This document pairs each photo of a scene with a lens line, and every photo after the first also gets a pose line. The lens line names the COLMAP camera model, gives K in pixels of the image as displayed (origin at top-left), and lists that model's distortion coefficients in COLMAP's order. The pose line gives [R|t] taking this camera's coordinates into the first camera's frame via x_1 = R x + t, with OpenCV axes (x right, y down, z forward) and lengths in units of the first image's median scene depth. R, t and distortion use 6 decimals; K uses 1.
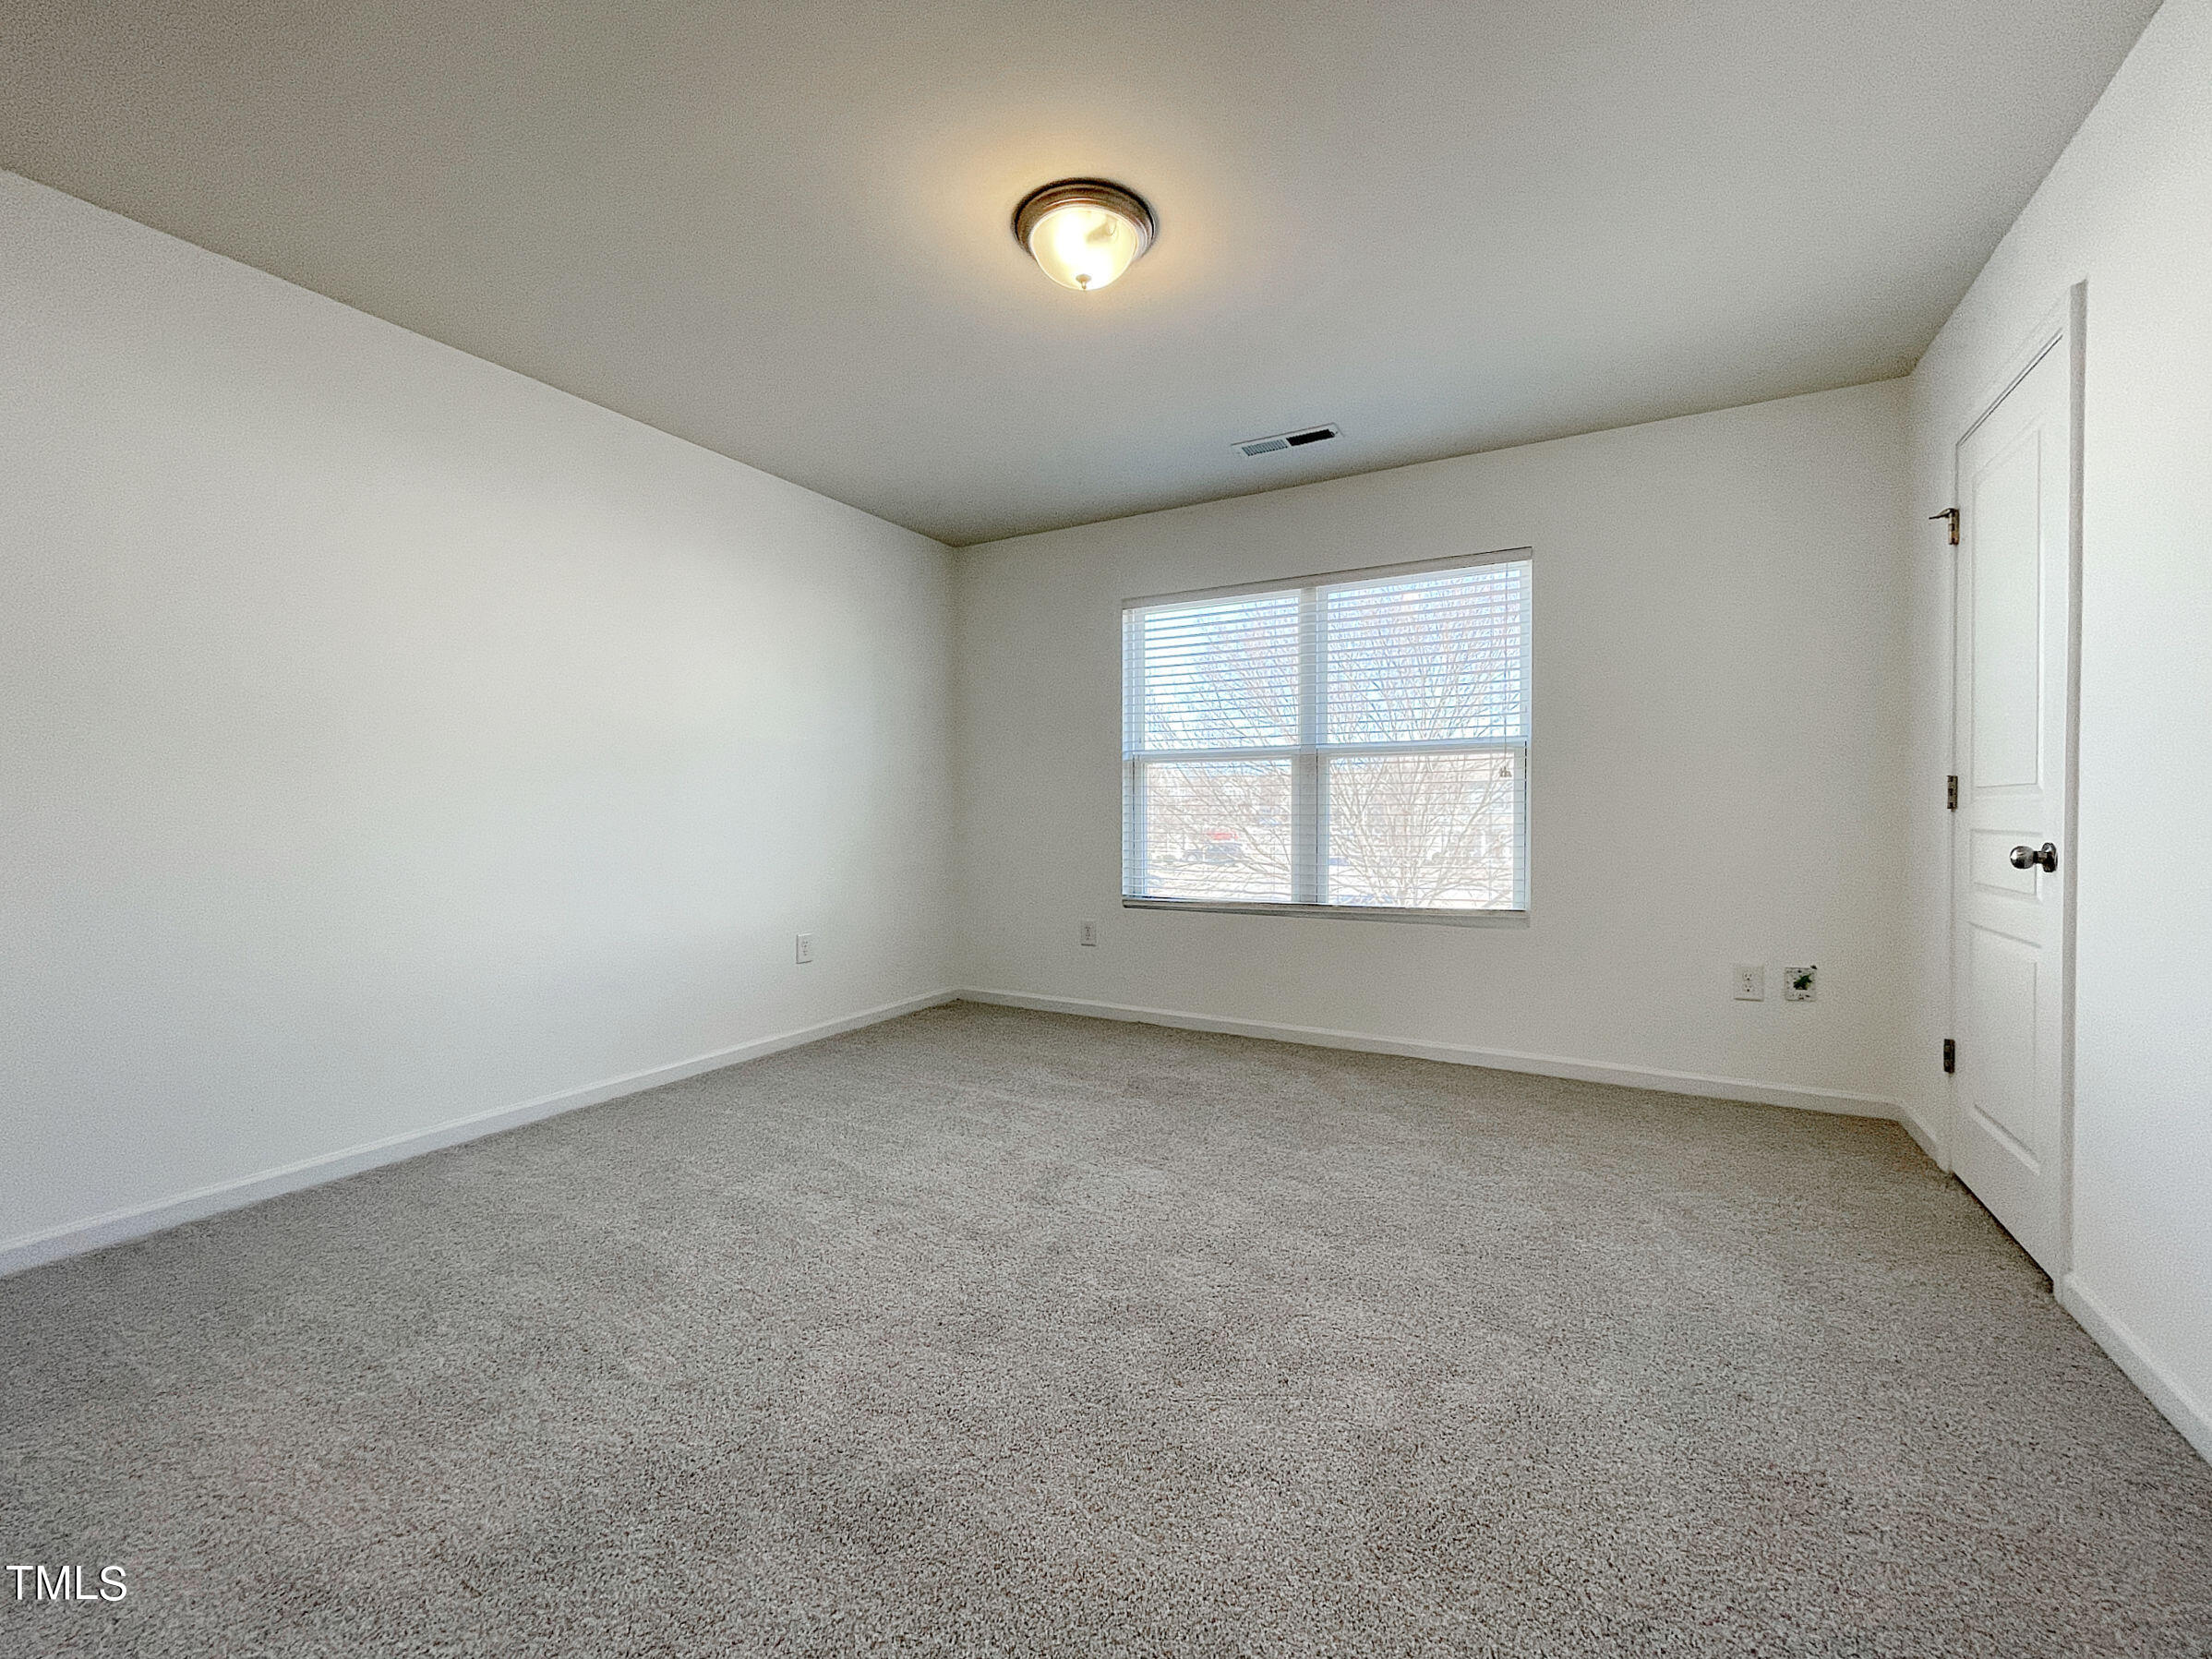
lens RADIAL K [[906.4, 0, 1106.0], [0, 906.4, 829.5], [0, 0, 1]] dist [0.001653, 0.000320]
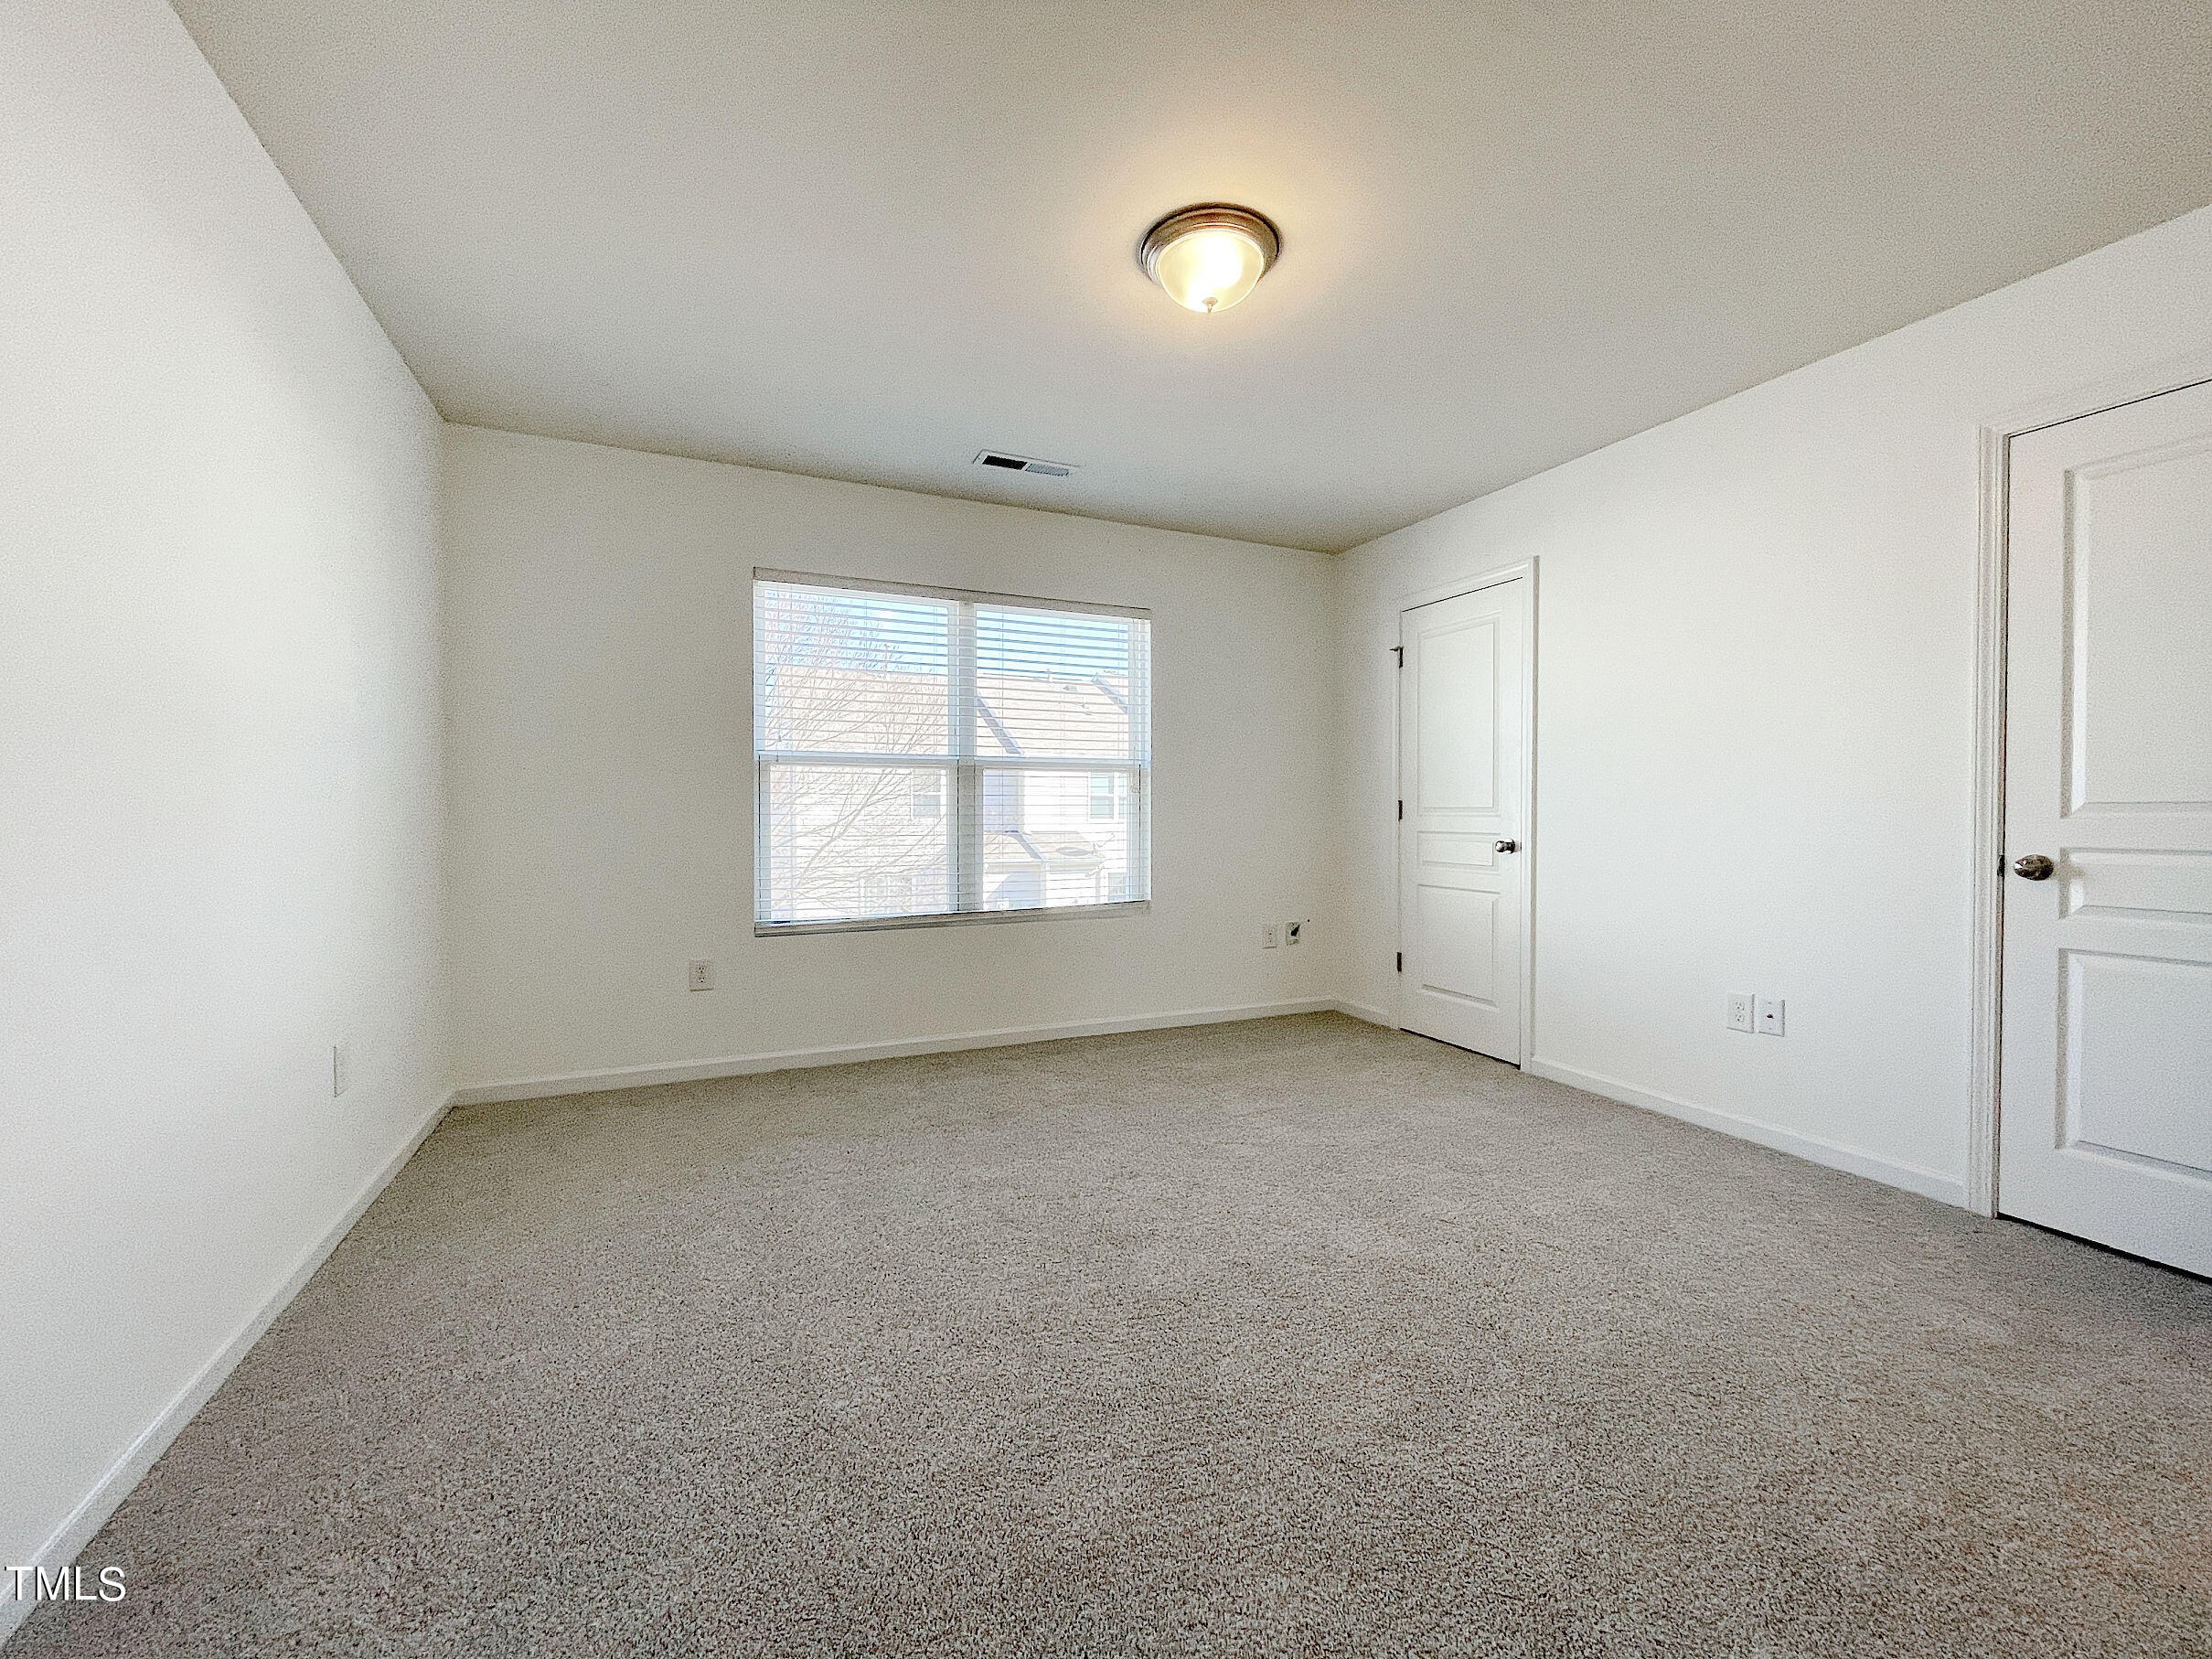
lens RADIAL K [[890.1, 0, 1104.7], [0, 890.1, 825.7], [0, 0, 1]] dist [-0.003354, -0.000274]
pose [[0.591892, -0.008259, 0.805975, -0.512484], [0.016768, 0.999857, -0.002068, -0.010337], [-0.805843, 0.014738, 0.591946, 0.295362]]
